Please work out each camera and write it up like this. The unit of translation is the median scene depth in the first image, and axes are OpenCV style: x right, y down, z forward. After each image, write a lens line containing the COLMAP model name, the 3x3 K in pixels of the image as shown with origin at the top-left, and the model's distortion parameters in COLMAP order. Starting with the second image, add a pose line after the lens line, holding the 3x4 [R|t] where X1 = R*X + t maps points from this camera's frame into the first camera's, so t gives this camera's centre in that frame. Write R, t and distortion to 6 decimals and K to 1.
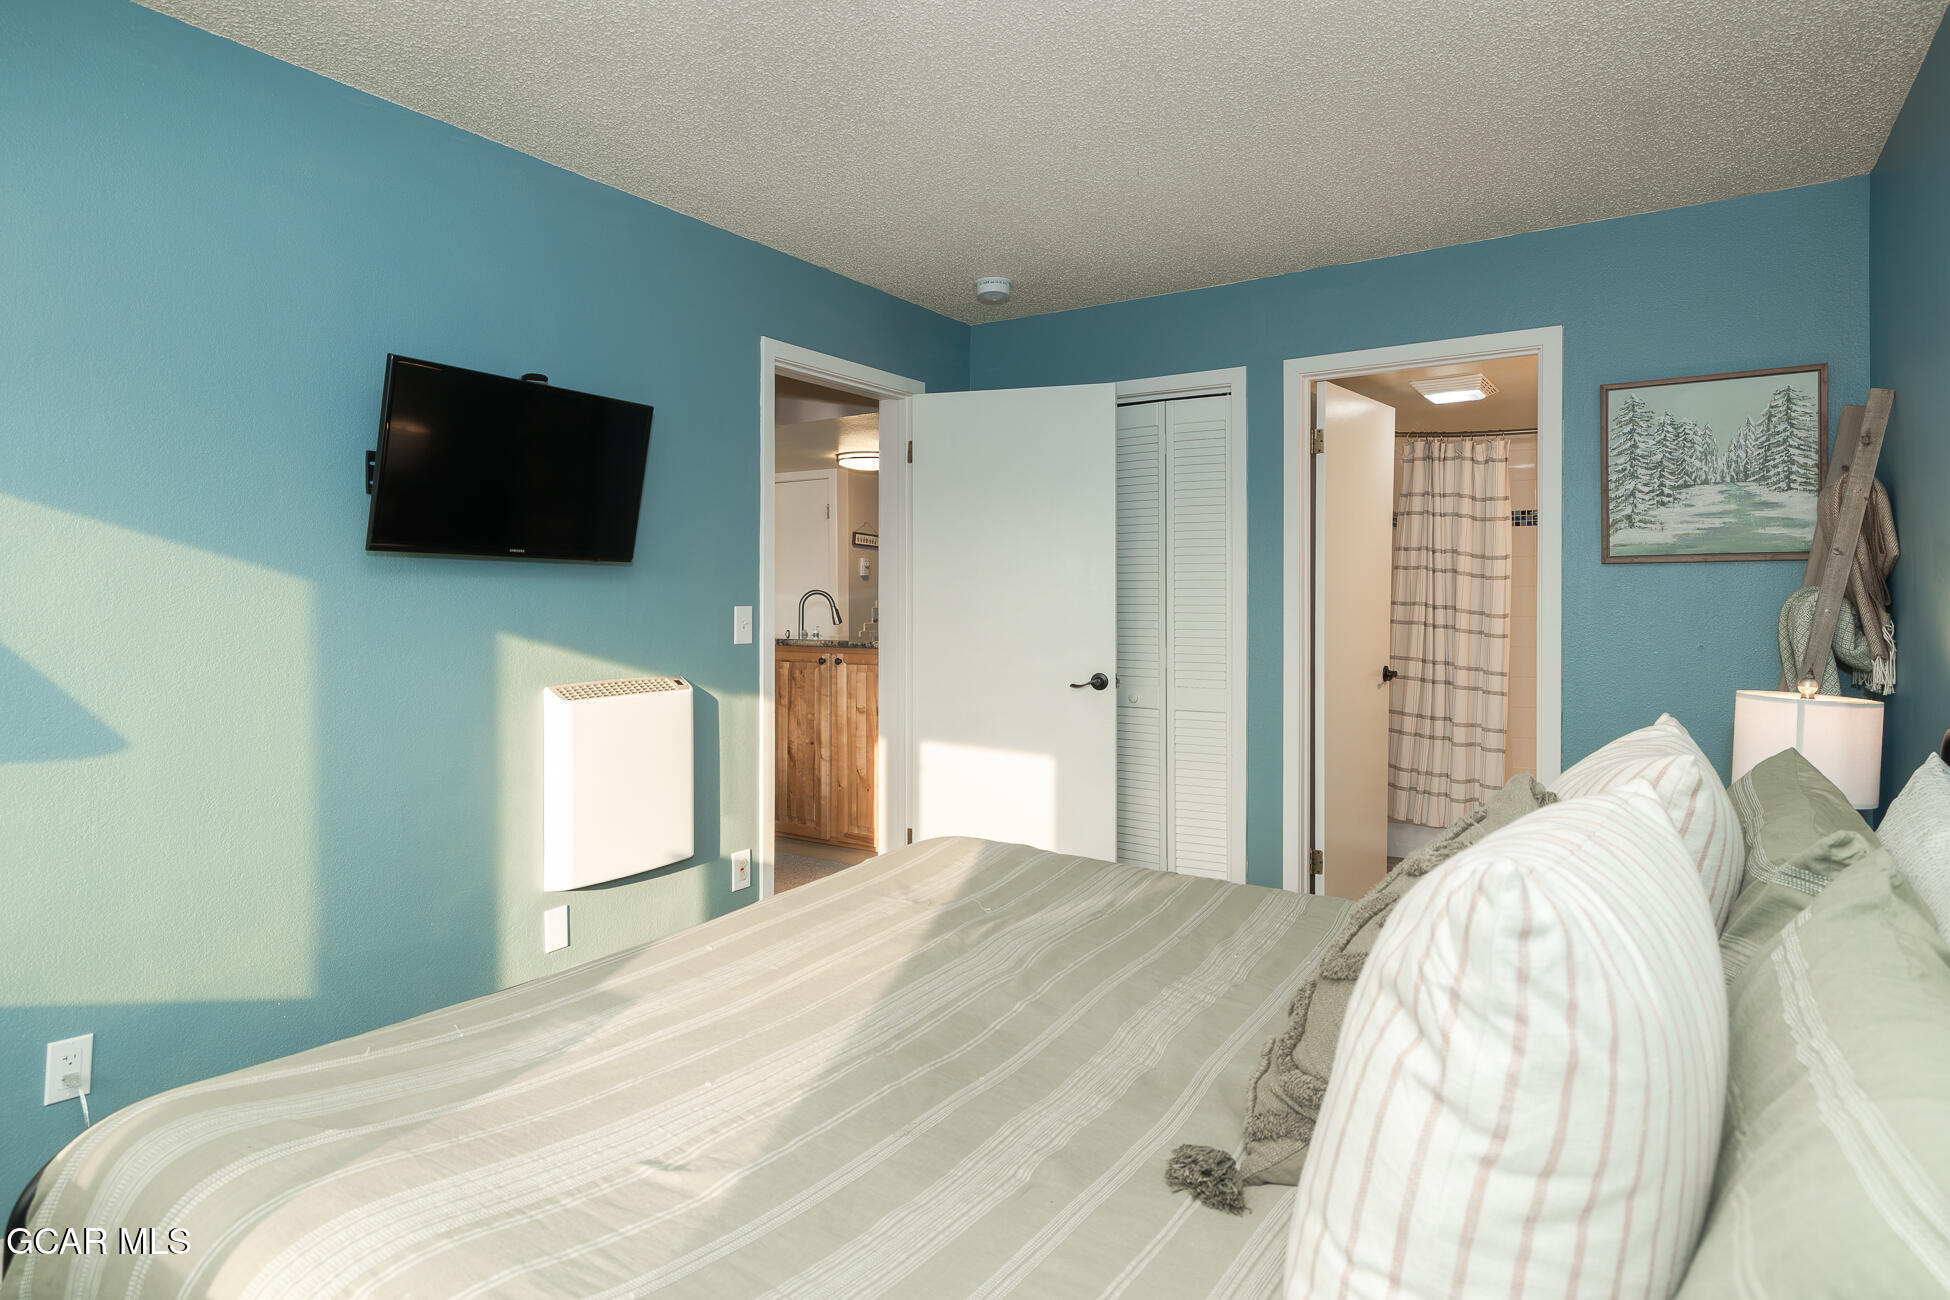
lens RADIAL K [[1102.7, 0, 967.8], [0, 1102.7, 605.4], [0, 0, 1]] dist [0.000578, -0.000312]
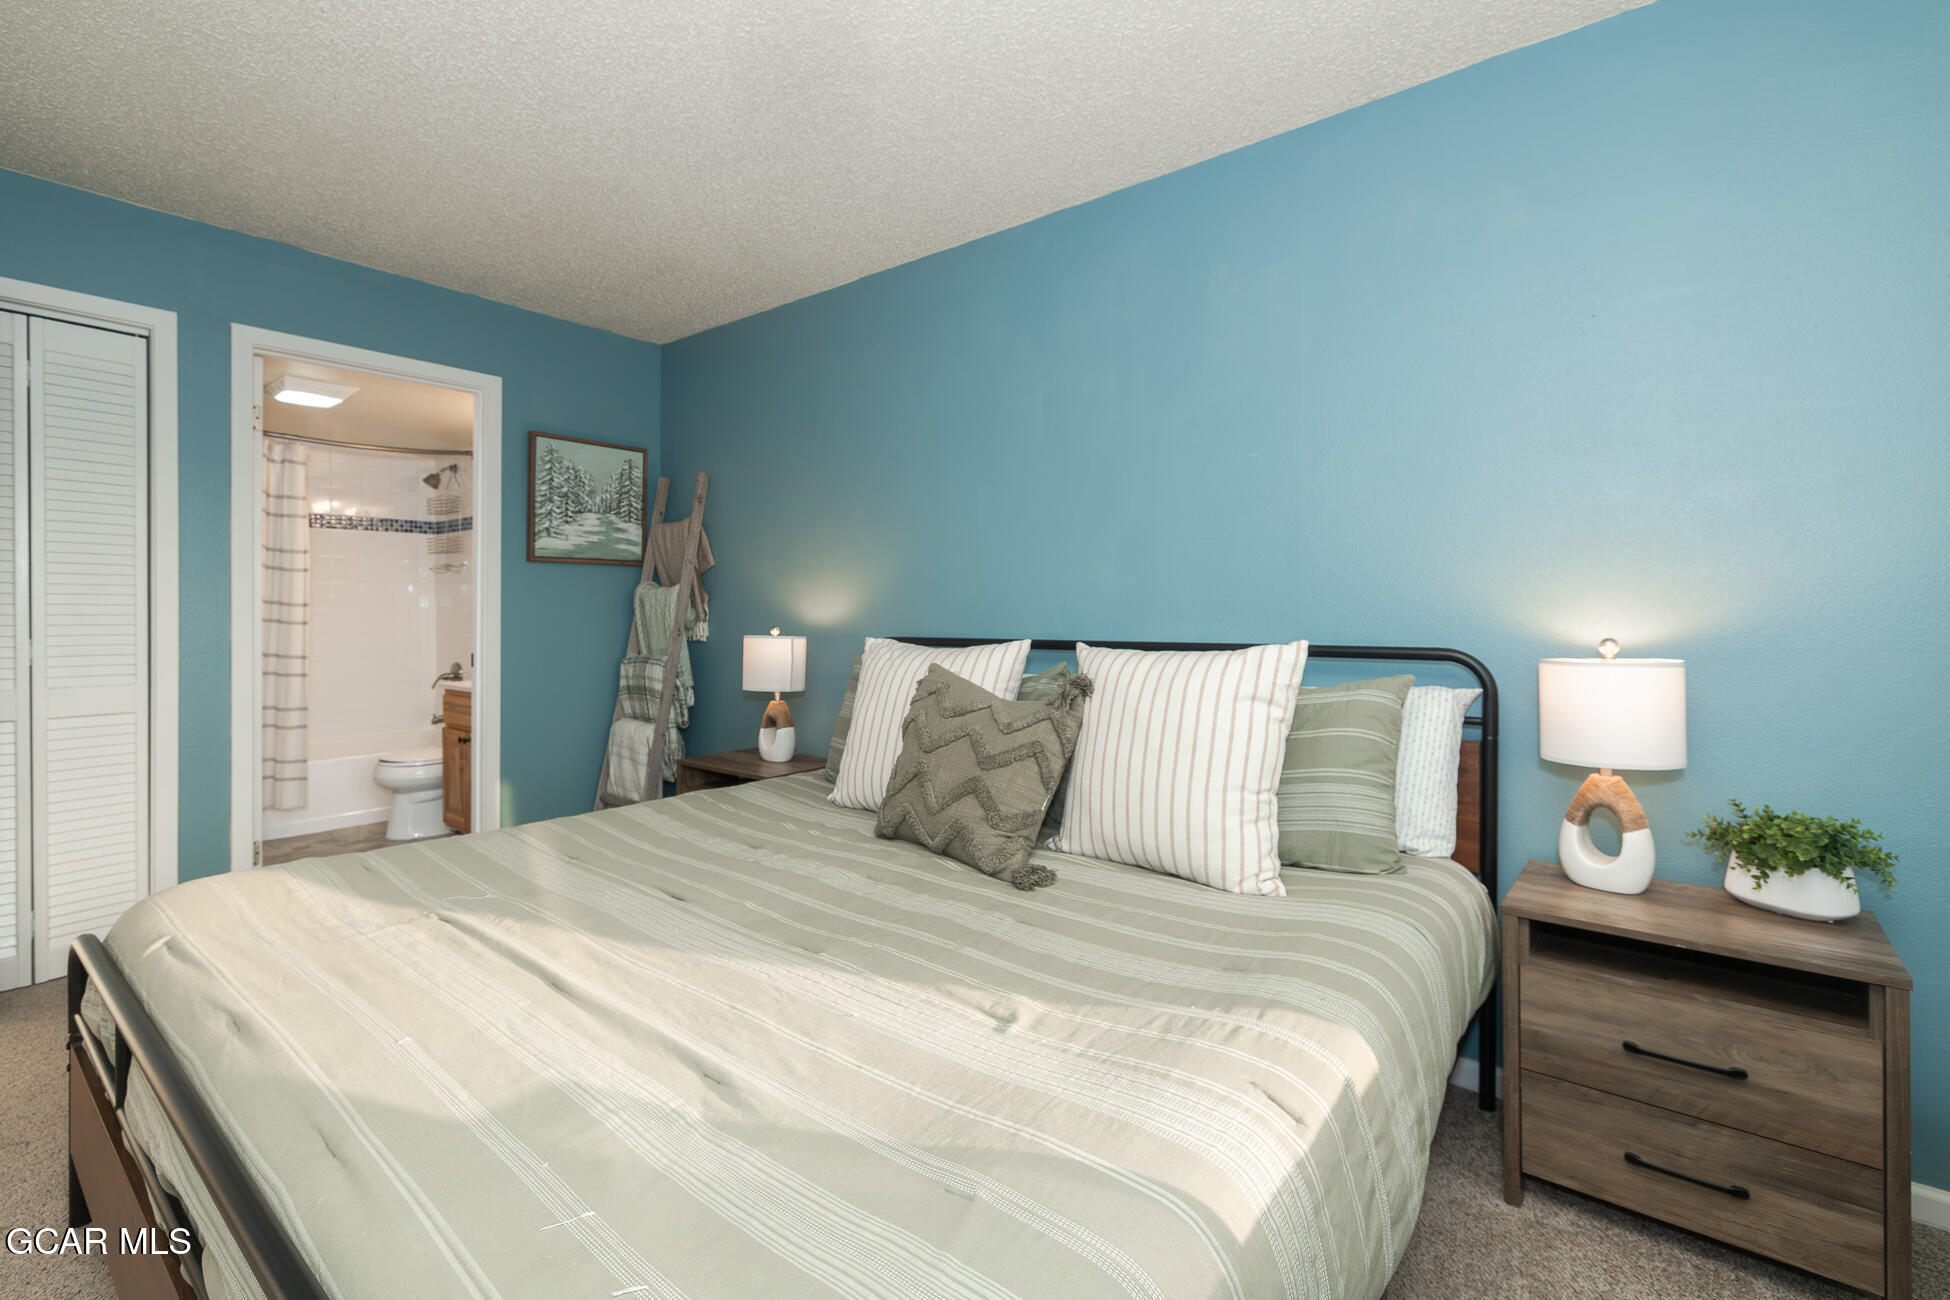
lens RADIAL K [[846.5, 0, 983.5], [0, 846.5, 639.8], [0, 0, 1]] dist [-0.004097, -0.000267]
pose [[0.073948, -0.036323, 0.996600, -0.459389], [0.005471, 0.999336, 0.036017, 0.026389], [-0.997247, 0.002789, 0.074097, 0.378495]]
